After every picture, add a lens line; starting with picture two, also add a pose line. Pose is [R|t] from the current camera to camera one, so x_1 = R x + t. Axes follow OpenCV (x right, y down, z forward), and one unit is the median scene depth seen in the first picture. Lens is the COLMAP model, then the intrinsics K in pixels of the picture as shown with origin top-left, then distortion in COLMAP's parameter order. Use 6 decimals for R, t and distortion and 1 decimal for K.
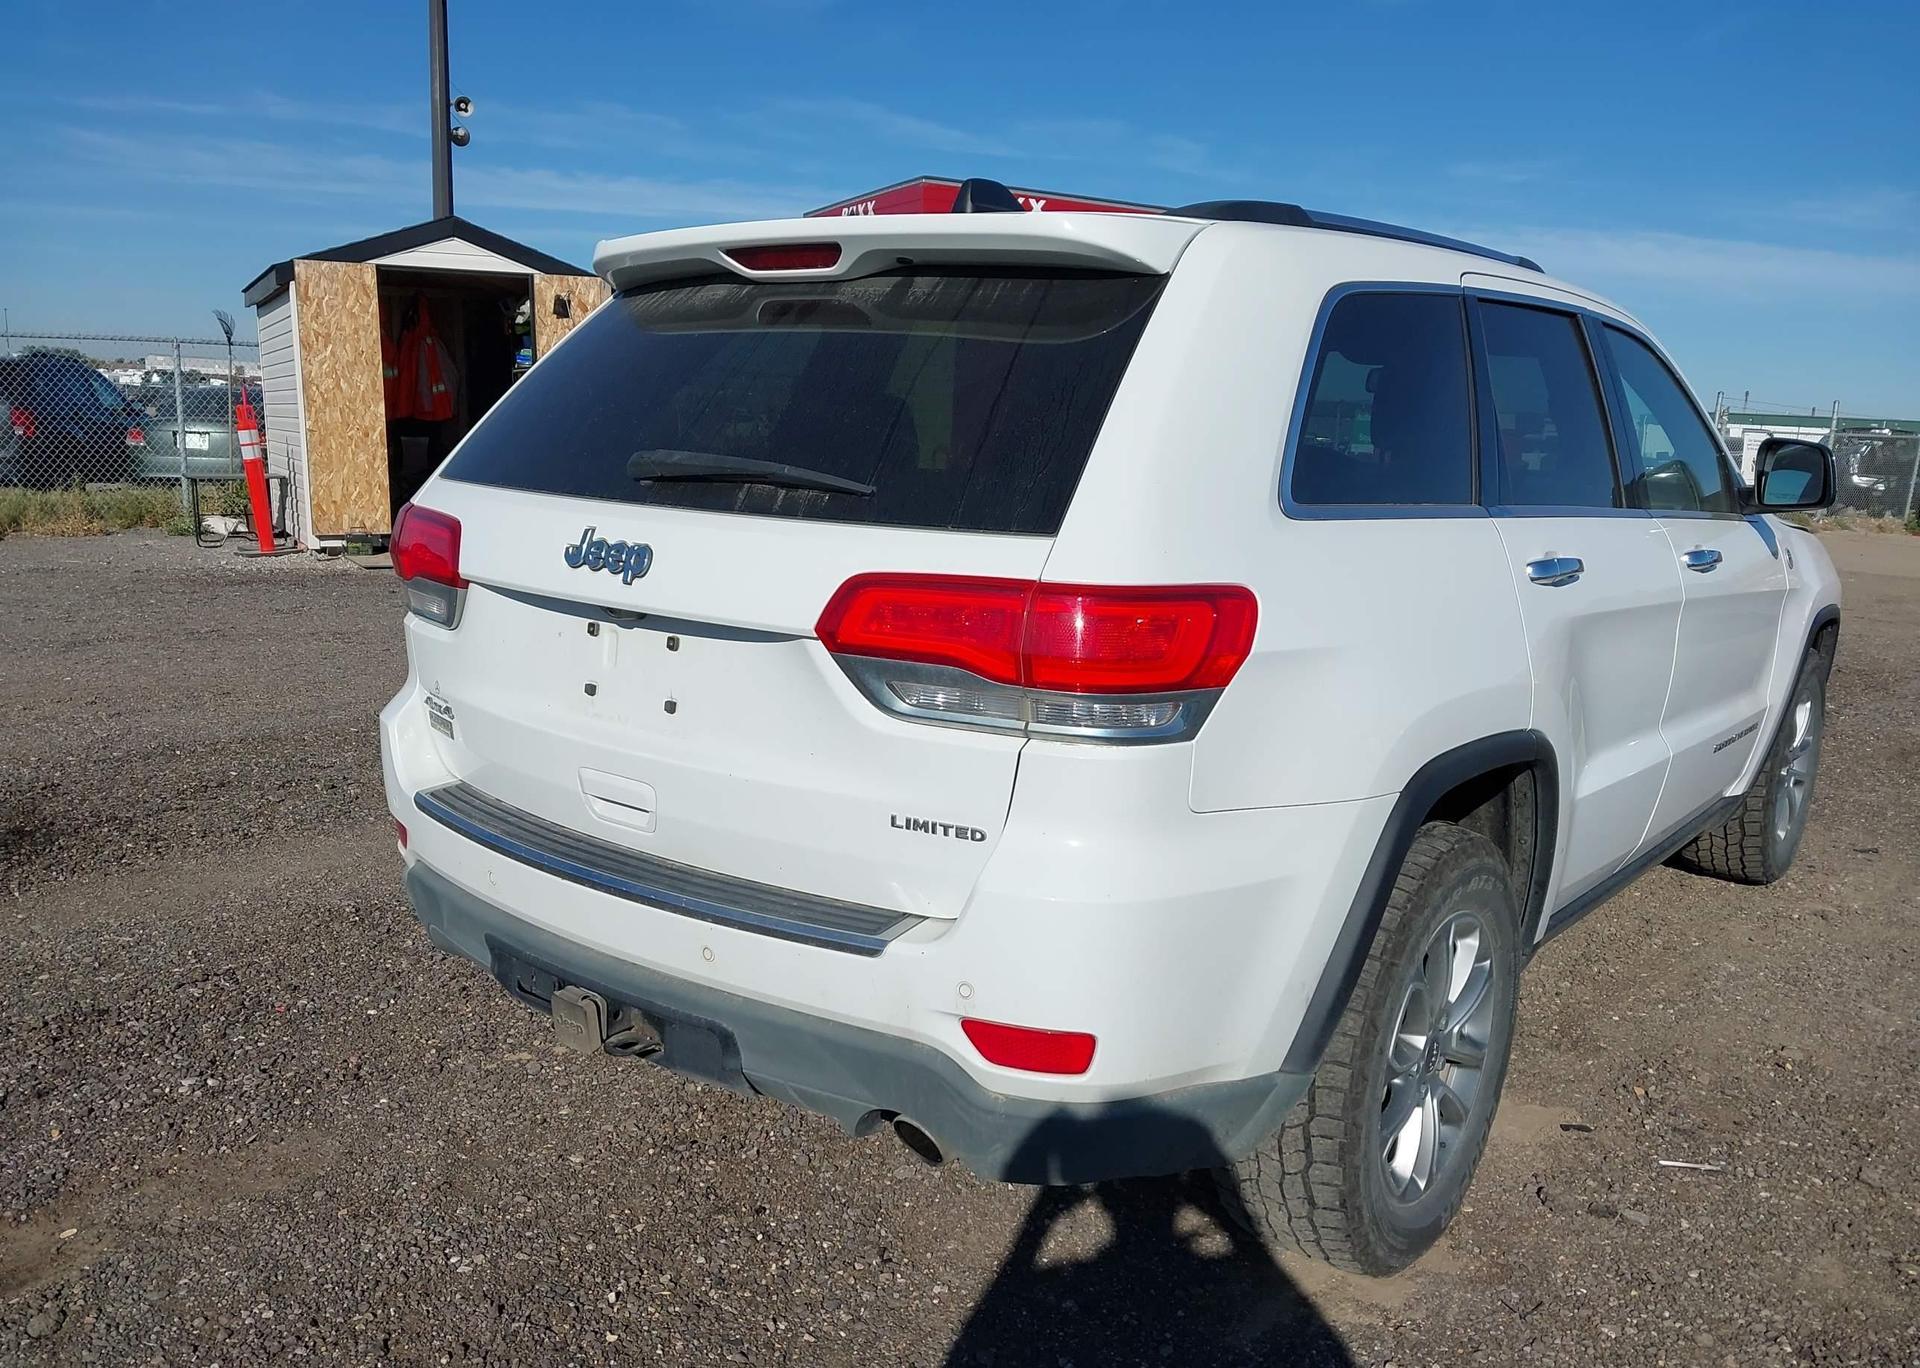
lens RADIAL K [[1569.1, 0, 954.6], [0, 1569.1, 675.4], [0, 0, 1]] dist [0.037538, -0.041395]
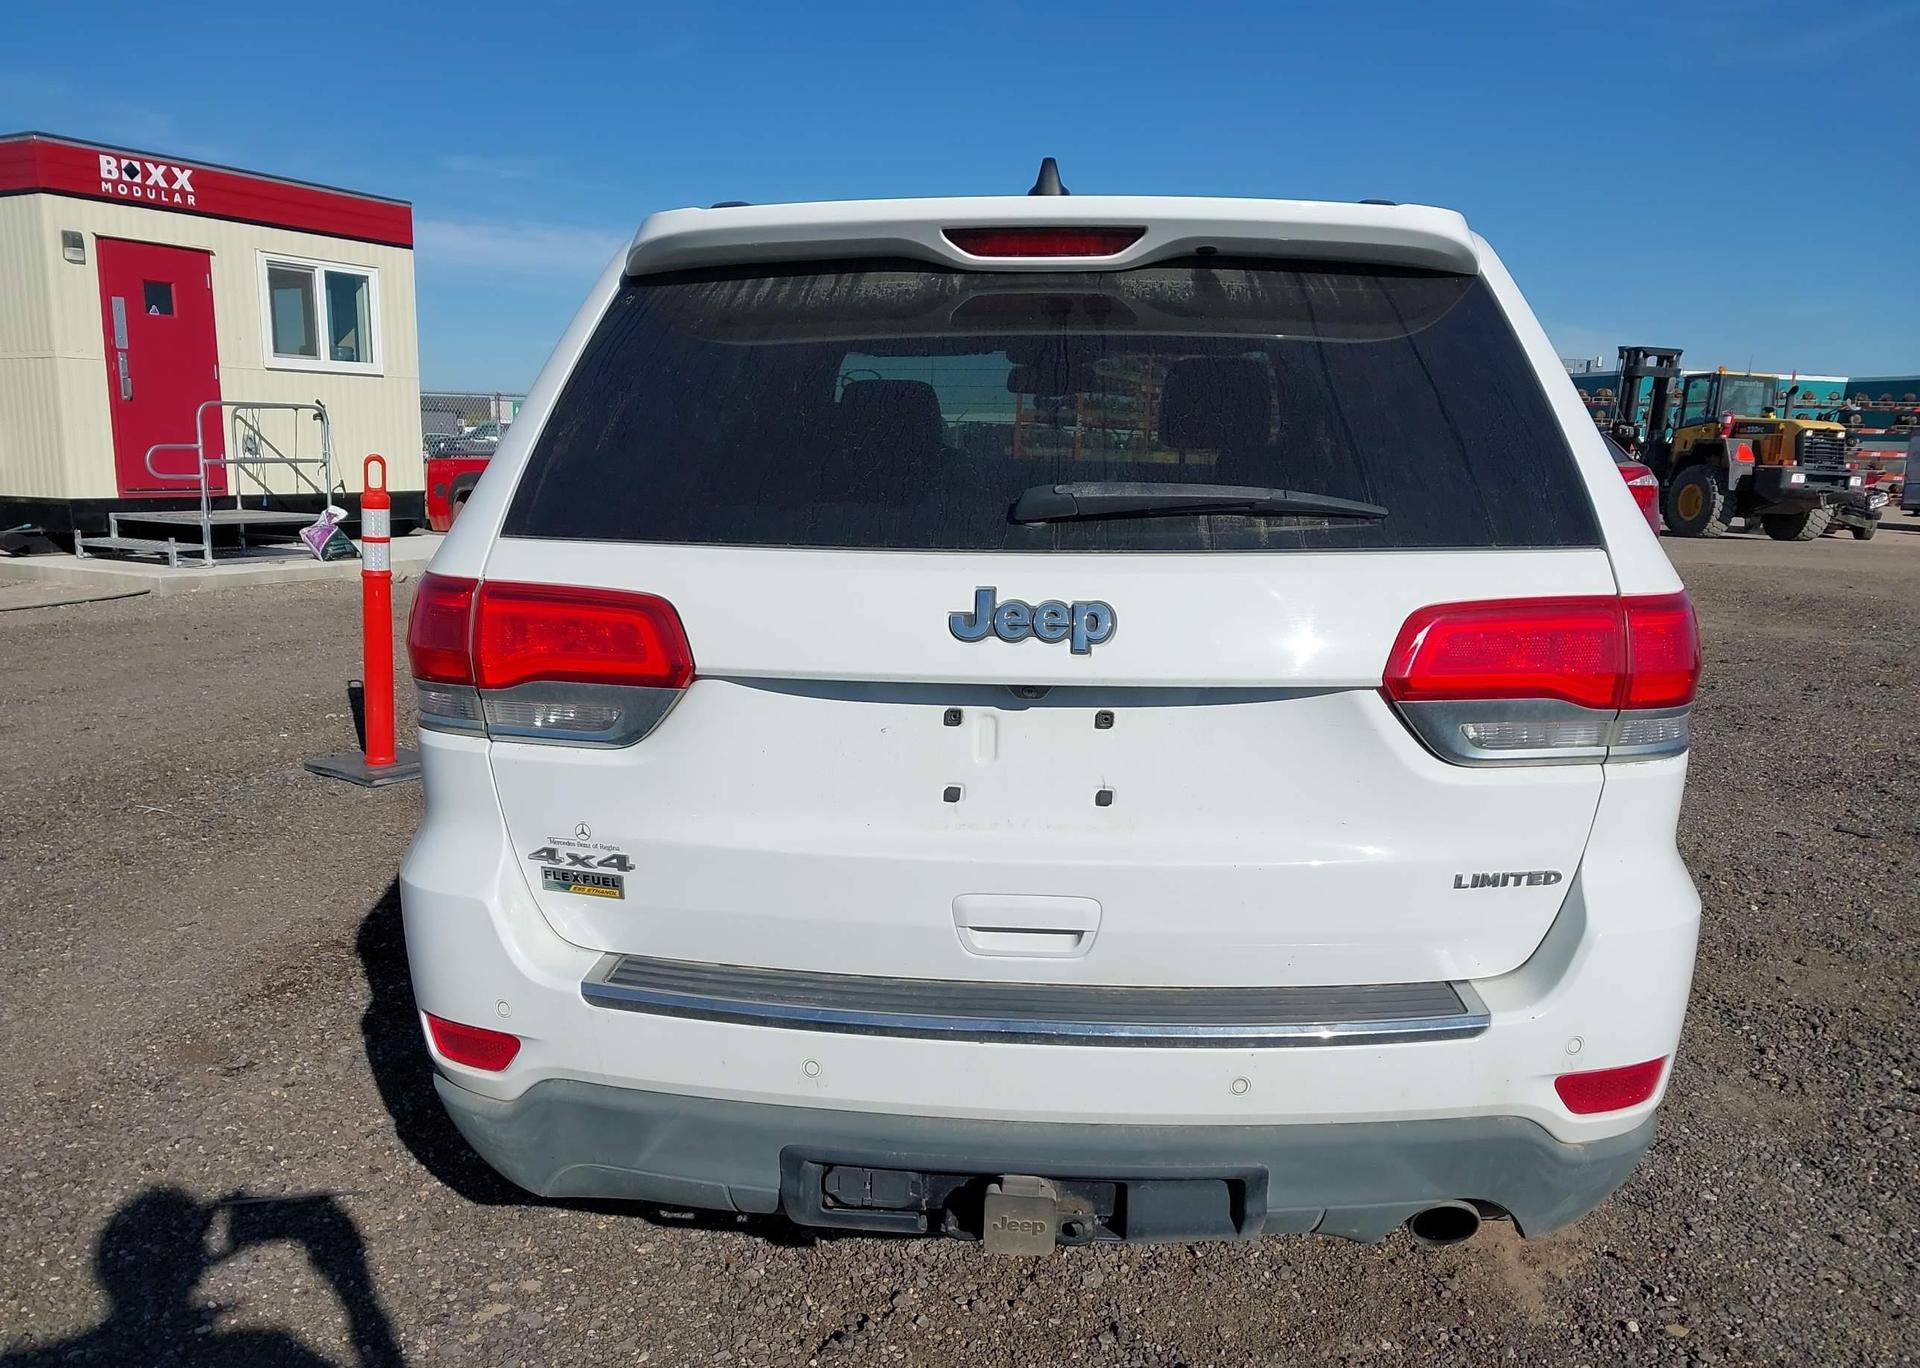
lens RADIAL K [[1569.1, 0, 955.4], [0, 1569.1, 683.9], [0, 0, 1]] dist [0.037538, -0.041395]
pose [[0.819555, -0.123846, 0.559457, -0.691712], [0.117858, 0.991921, 0.046929, -0.085940], [-0.560749, 0.027475, 0.827530, 0.376372]]
